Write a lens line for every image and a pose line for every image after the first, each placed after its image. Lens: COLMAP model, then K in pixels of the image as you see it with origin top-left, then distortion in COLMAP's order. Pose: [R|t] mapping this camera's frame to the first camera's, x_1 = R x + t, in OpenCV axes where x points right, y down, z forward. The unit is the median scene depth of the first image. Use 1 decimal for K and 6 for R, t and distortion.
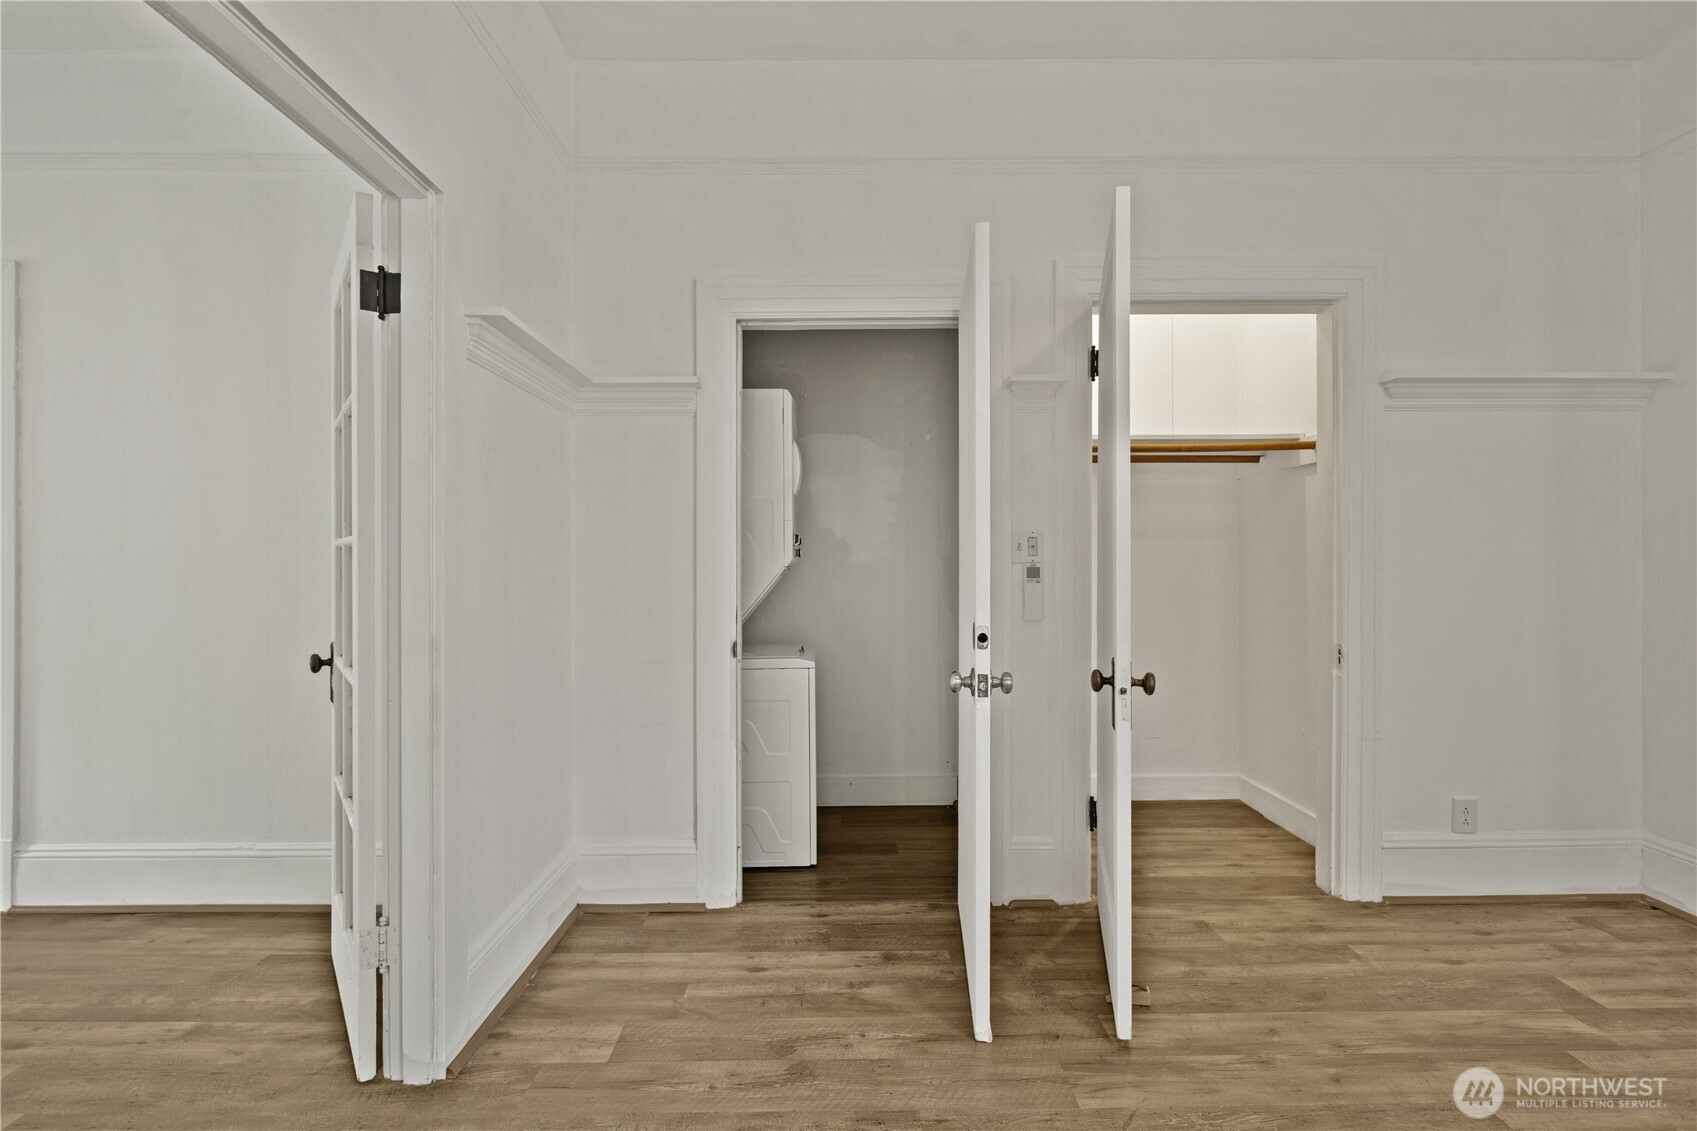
lens RADIAL K [[831.1, 0, 833.8], [0, 831.1, 565.7], [0, 0, 1]] dist [0.003280, -0.005609]
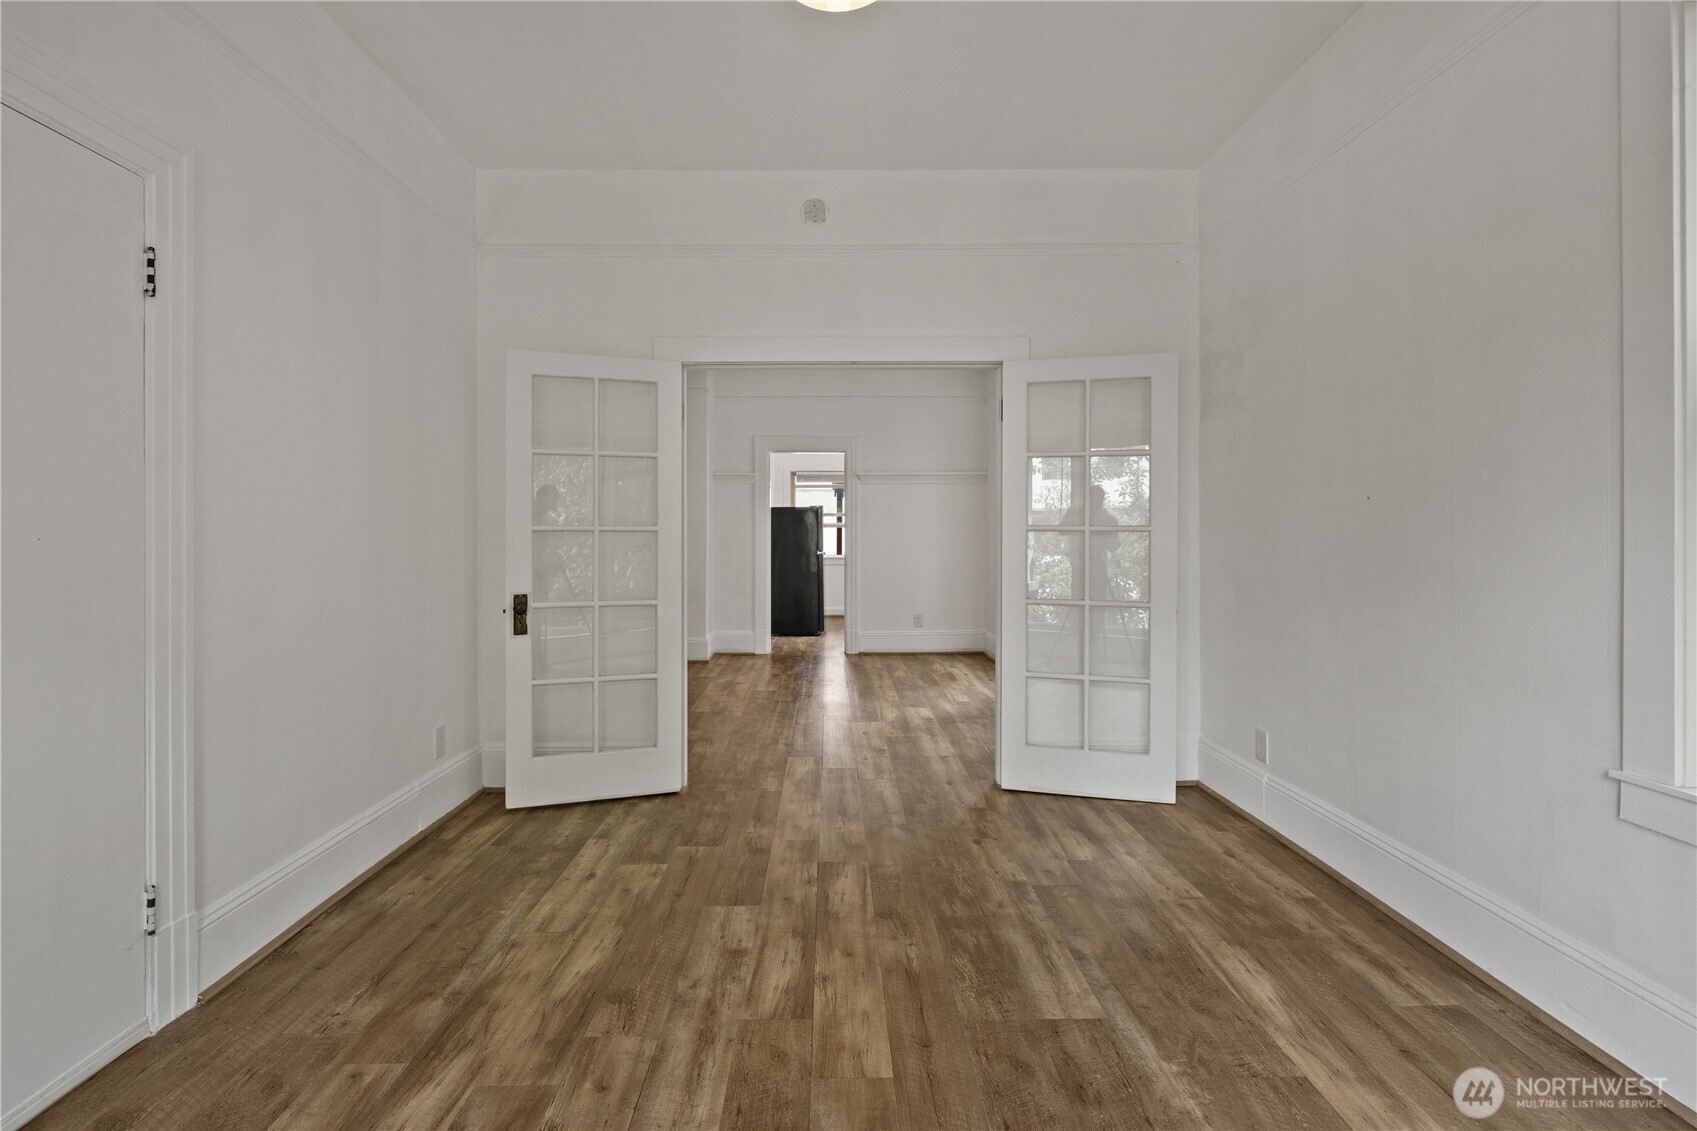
lens RADIAL K [[831.1, 0, 844.0], [0, 831.1, 551.2], [0, 0, 1]] dist [0.003280, -0.005609]
pose [[-0.016101, -0.018830, 0.999693, -1.856549], [0.011122, 0.999757, 0.019010, -0.005365], [-0.999809, 0.011425, -0.015888, 0.441269]]
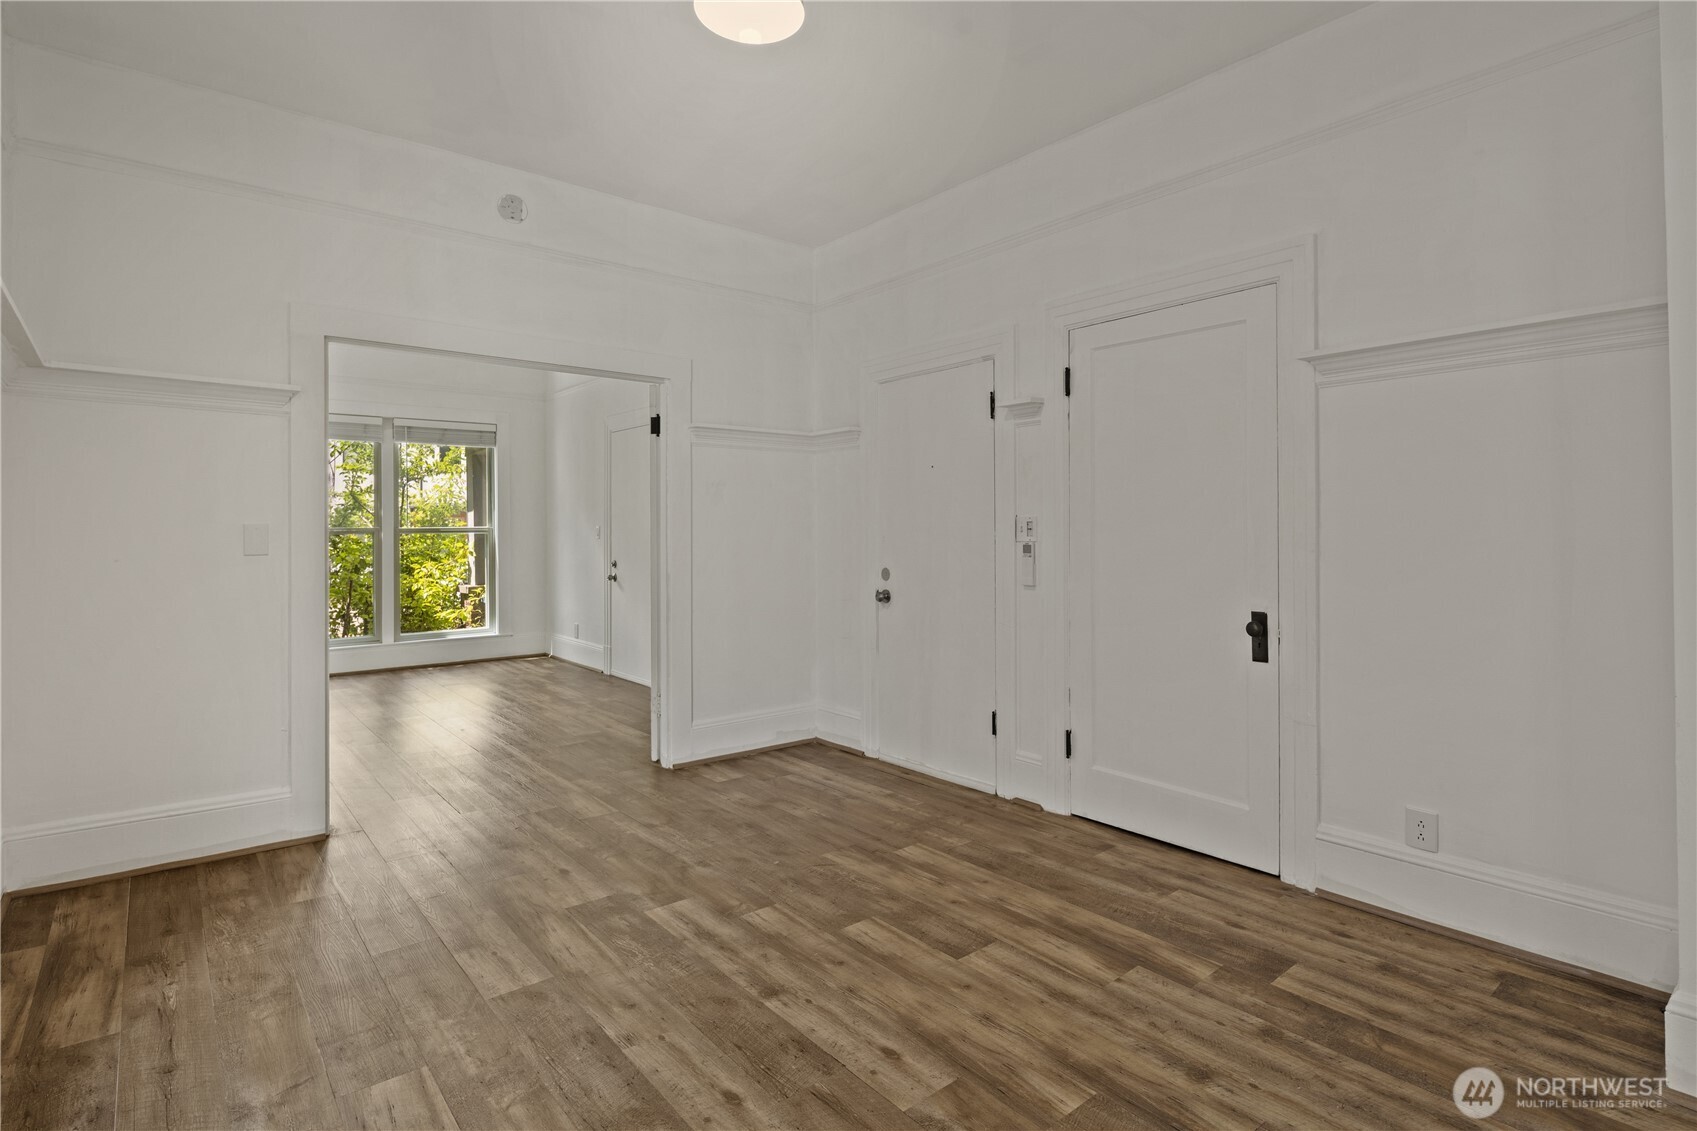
lens RADIAL K [[831.1, 0, 848.4], [0, 831.1, 519.2], [0, 0, 1]] dist [0.003280, -0.005609]
pose [[0.636158, -0.010590, -0.771486, 1.128372], [-0.003922, 0.999848, -0.016959, -0.016922], [0.771549, 0.013814, 0.636020, -0.053405]]
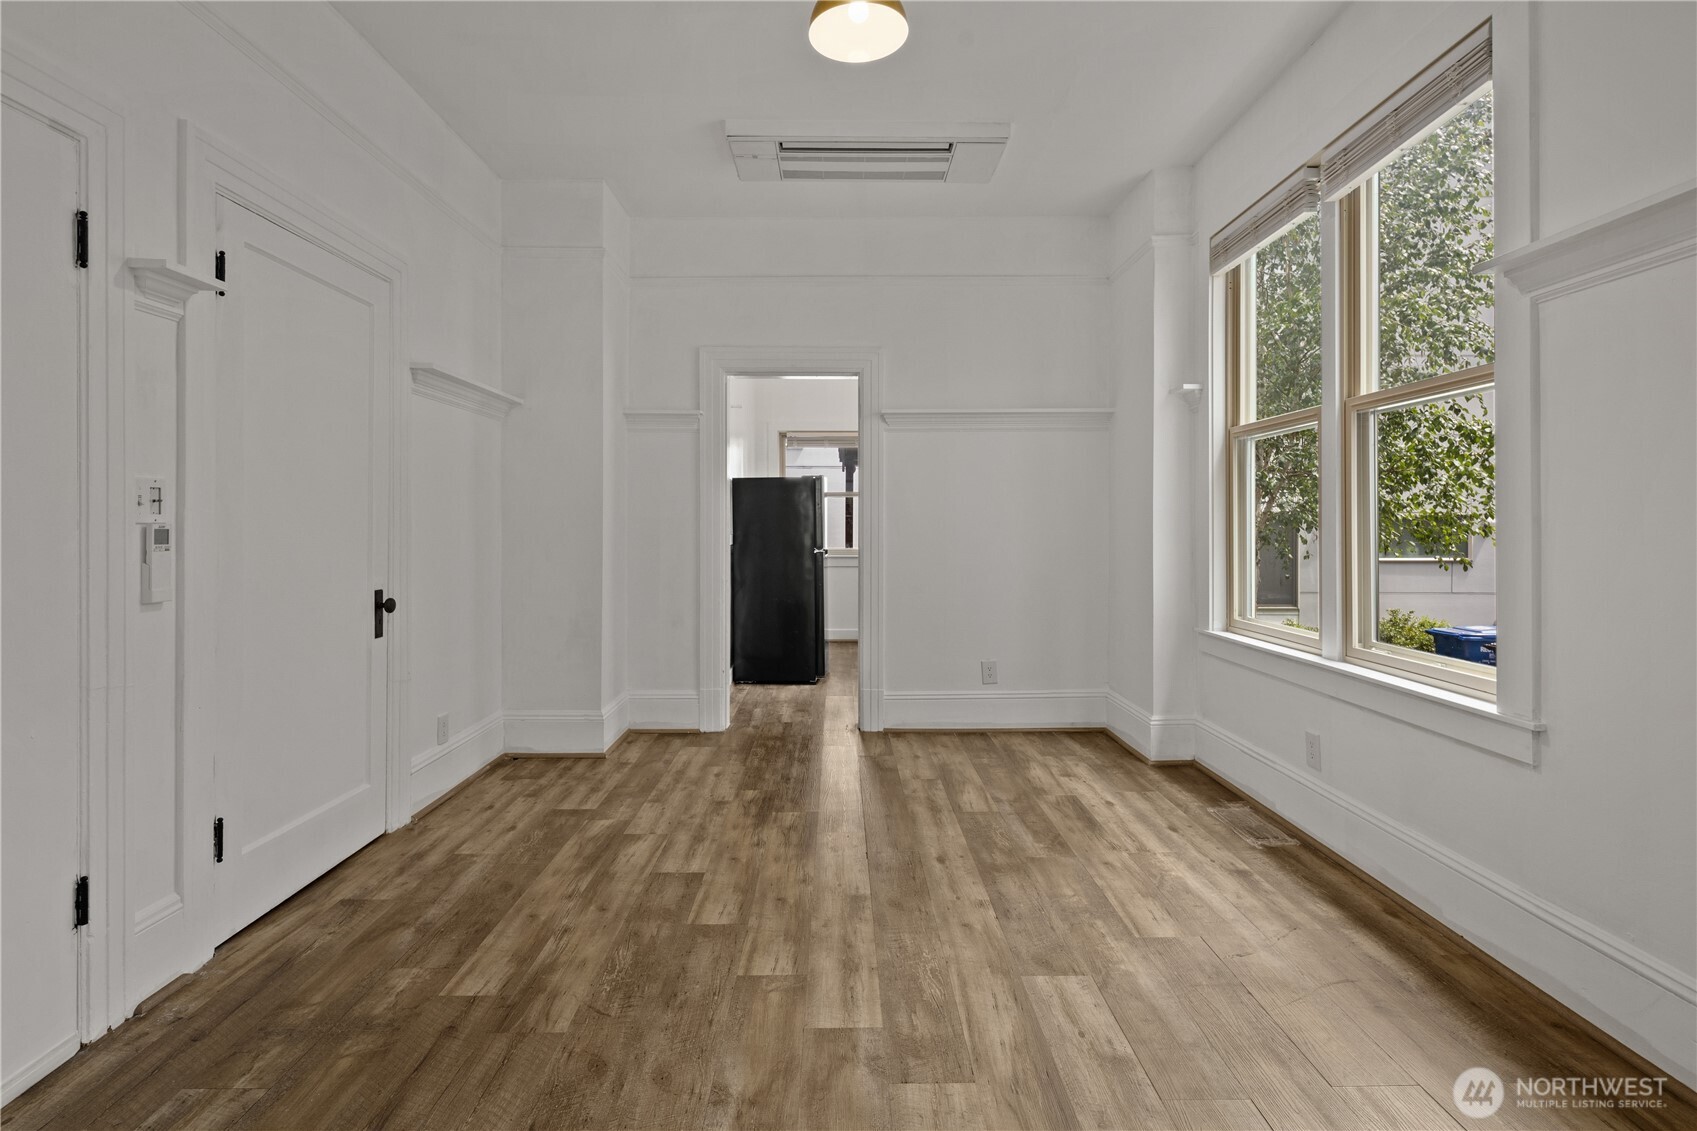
lens RADIAL K [[831.1, 0, 842.0], [0, 831.1, 525.1], [0, 0, 1]] dist [0.003280, -0.005609]
pose [[-0.002088, 0.003679, 0.999991, -0.513479], [0.010941, 0.999933, -0.003656, 0.007732], [-0.999938, 0.010933, -0.002129, 0.427672]]
